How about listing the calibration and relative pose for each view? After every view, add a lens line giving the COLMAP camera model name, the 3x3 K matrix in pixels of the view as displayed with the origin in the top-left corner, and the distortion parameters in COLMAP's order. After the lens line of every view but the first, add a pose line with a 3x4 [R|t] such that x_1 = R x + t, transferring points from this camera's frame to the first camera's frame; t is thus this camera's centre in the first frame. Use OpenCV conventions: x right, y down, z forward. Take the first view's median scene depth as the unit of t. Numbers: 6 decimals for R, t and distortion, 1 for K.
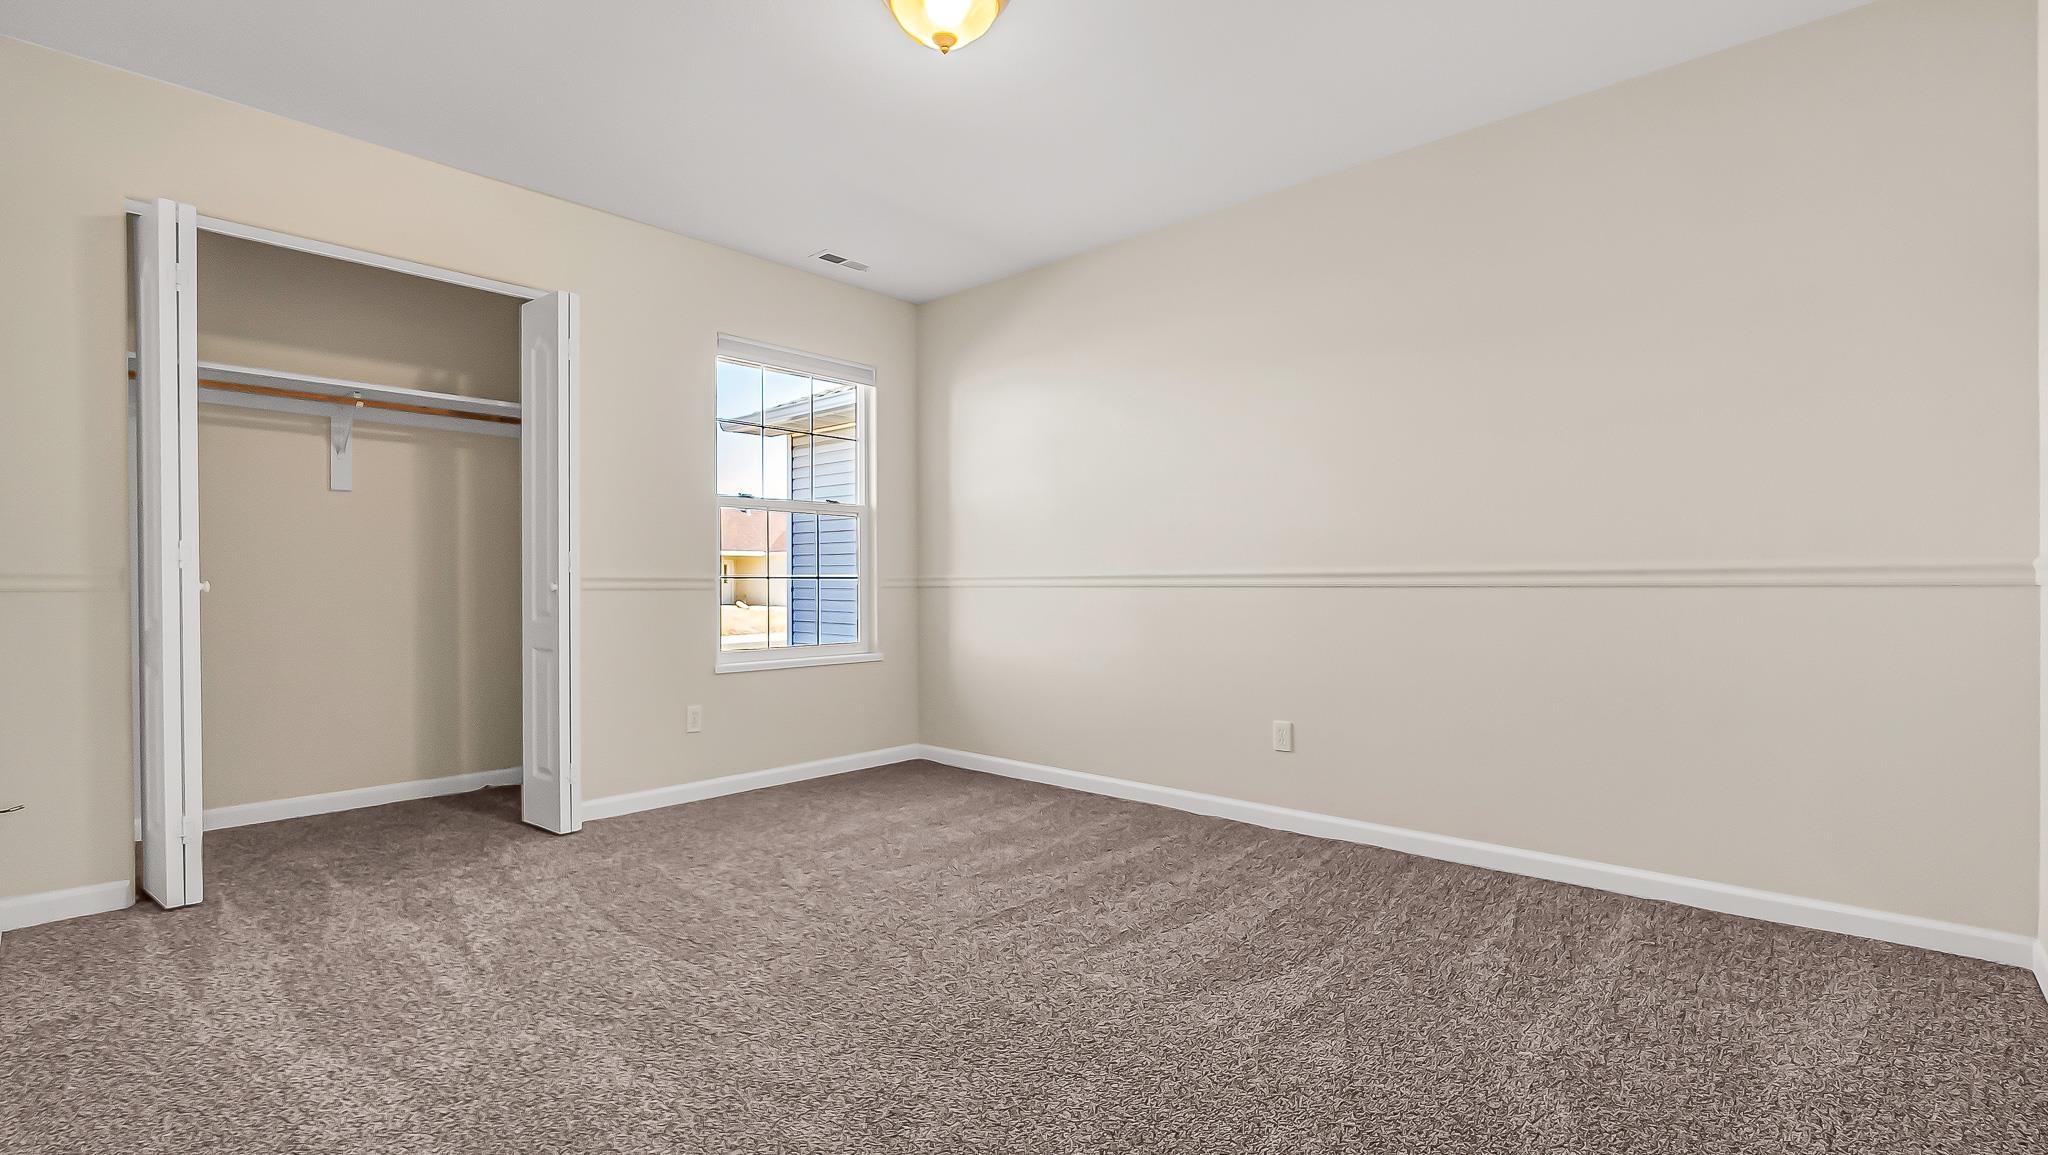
lens RADIAL K [[889.0, 0, 1015.2], [0, 889.0, 578.3], [0, 0, 1]] dist [-0.003256, -0.000871]
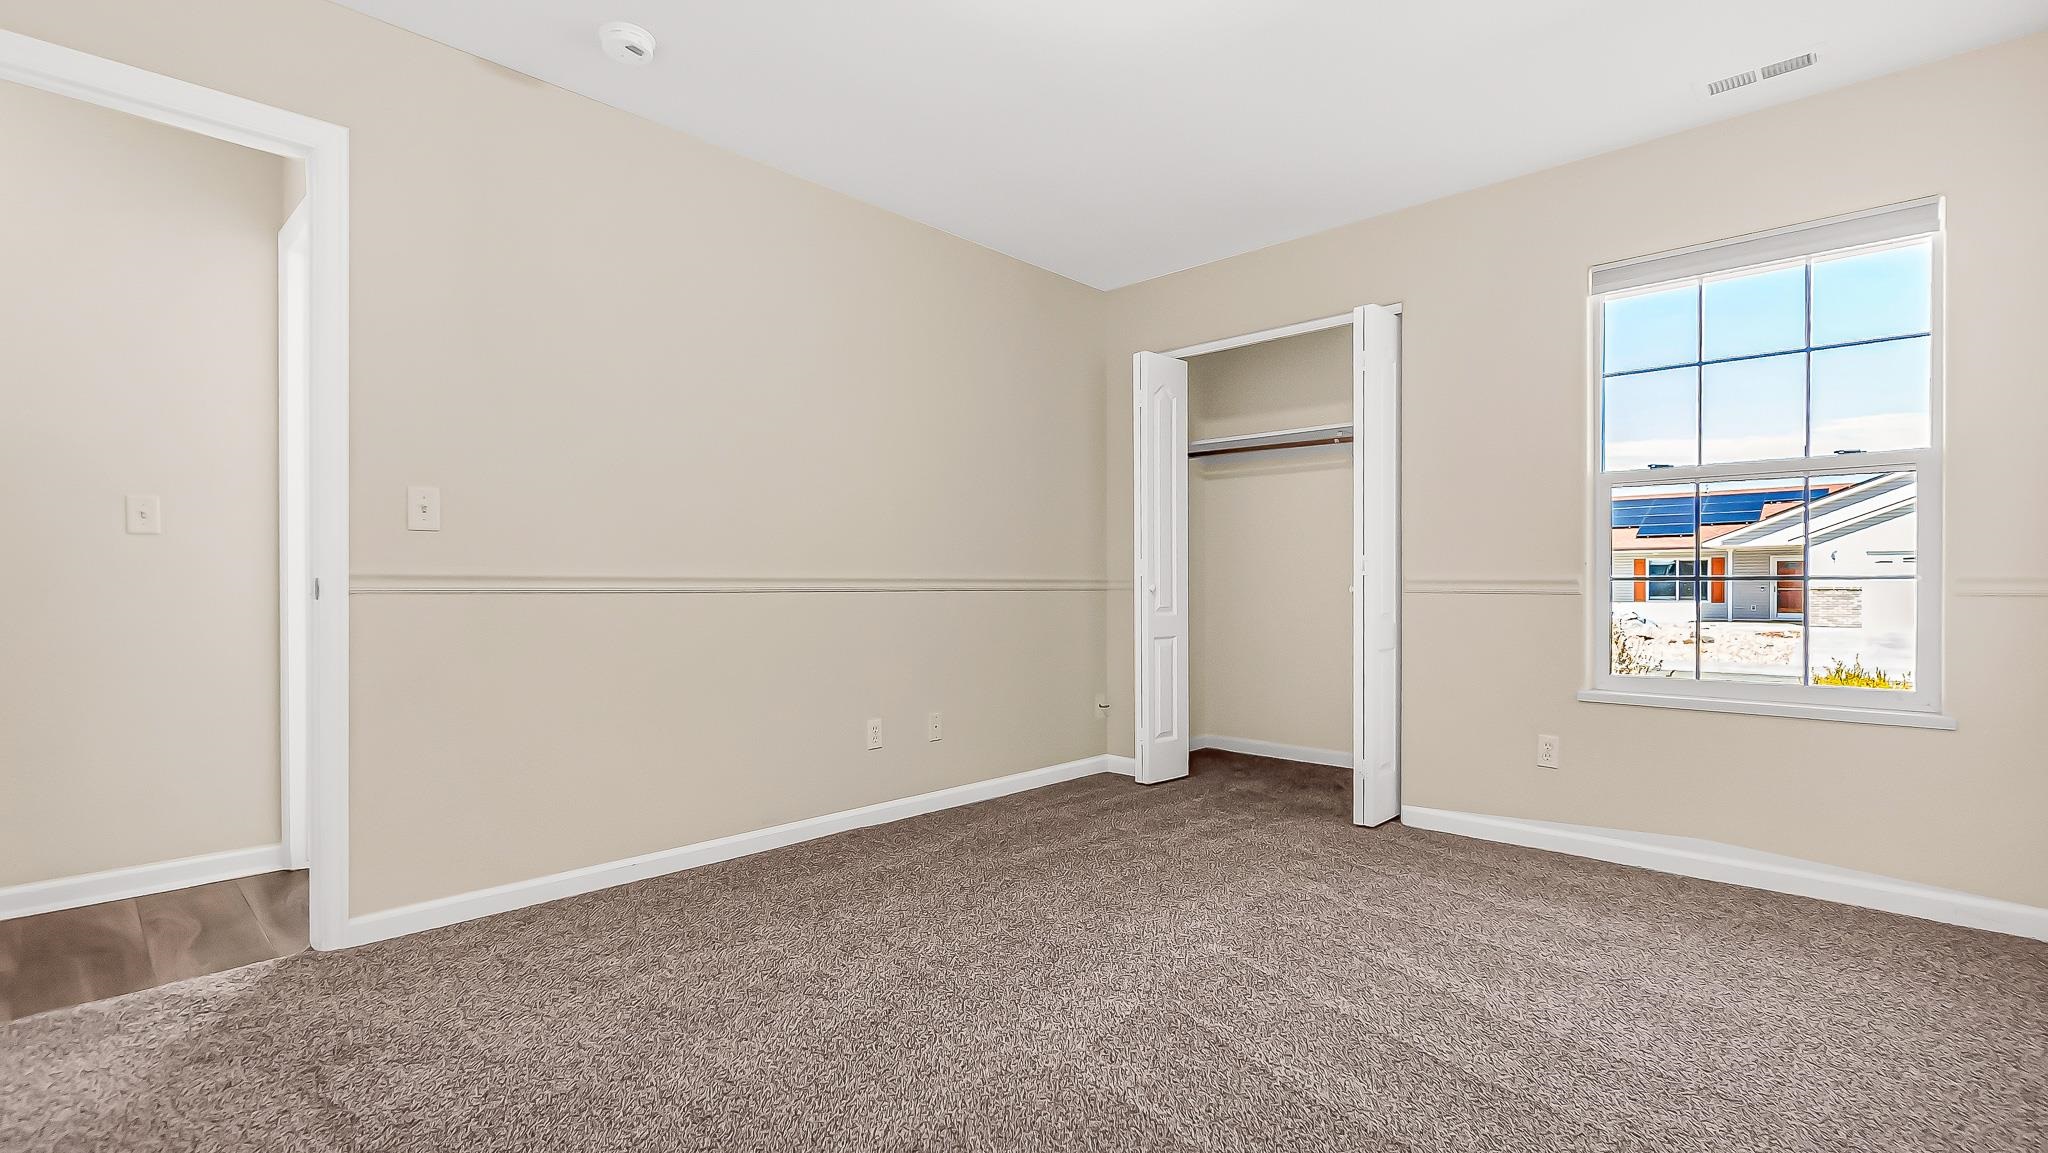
lens RADIAL K [[930.8, 0, 1024.0], [0, 930.8, 576.5], [0, 0, 1]] dist [-0.001943, 0.000111]
pose [[-0.004653, -0.007495, -0.999961, 0.632665], [0.004297, 0.999963, -0.007515, 0.000972], [0.999980, -0.004332, -0.004620, 0.657724]]
